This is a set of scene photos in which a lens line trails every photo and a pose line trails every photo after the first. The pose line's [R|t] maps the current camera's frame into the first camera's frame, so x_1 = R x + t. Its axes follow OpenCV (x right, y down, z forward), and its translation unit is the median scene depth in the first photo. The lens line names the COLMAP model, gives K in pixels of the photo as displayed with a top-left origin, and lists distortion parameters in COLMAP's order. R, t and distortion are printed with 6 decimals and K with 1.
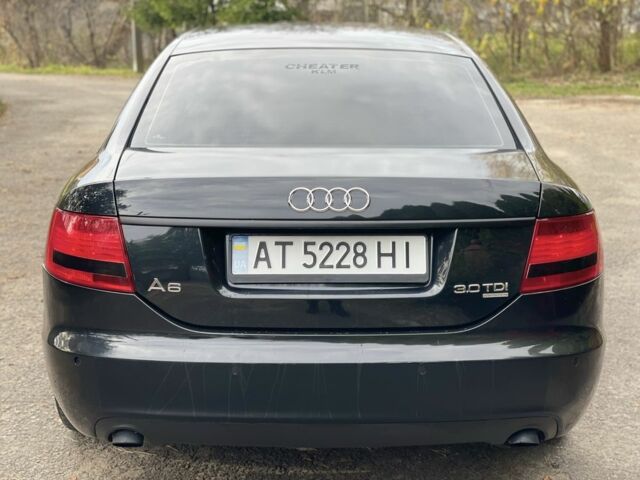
lens RADIAL K [[955.7, 0, 320.0], [0, 955.7, 240.0], [0, 0, 1]] dist [0.134375, -0.220470]
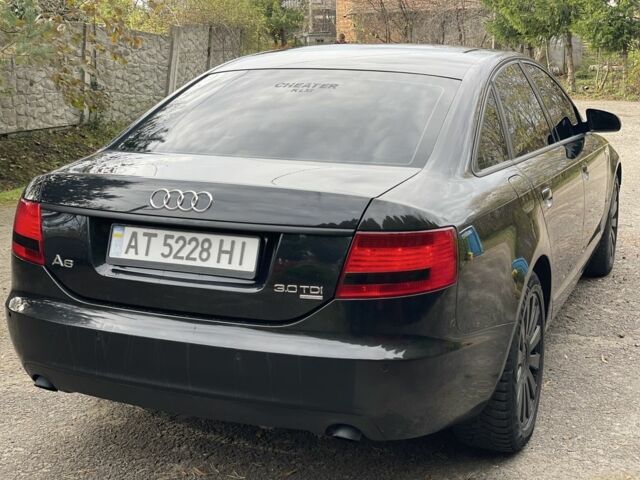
lens RADIAL K [[955.7, 0, 320.0], [0, 955.7, 240.0], [0, 0, 1]] dist [0.134375, -0.220470]
pose [[0.909455, 0.079801, -0.408074, 0.637329], [-0.084386, 0.996410, 0.006786, -0.016038], [0.407150, 0.028264, 0.912924, 0.002479]]
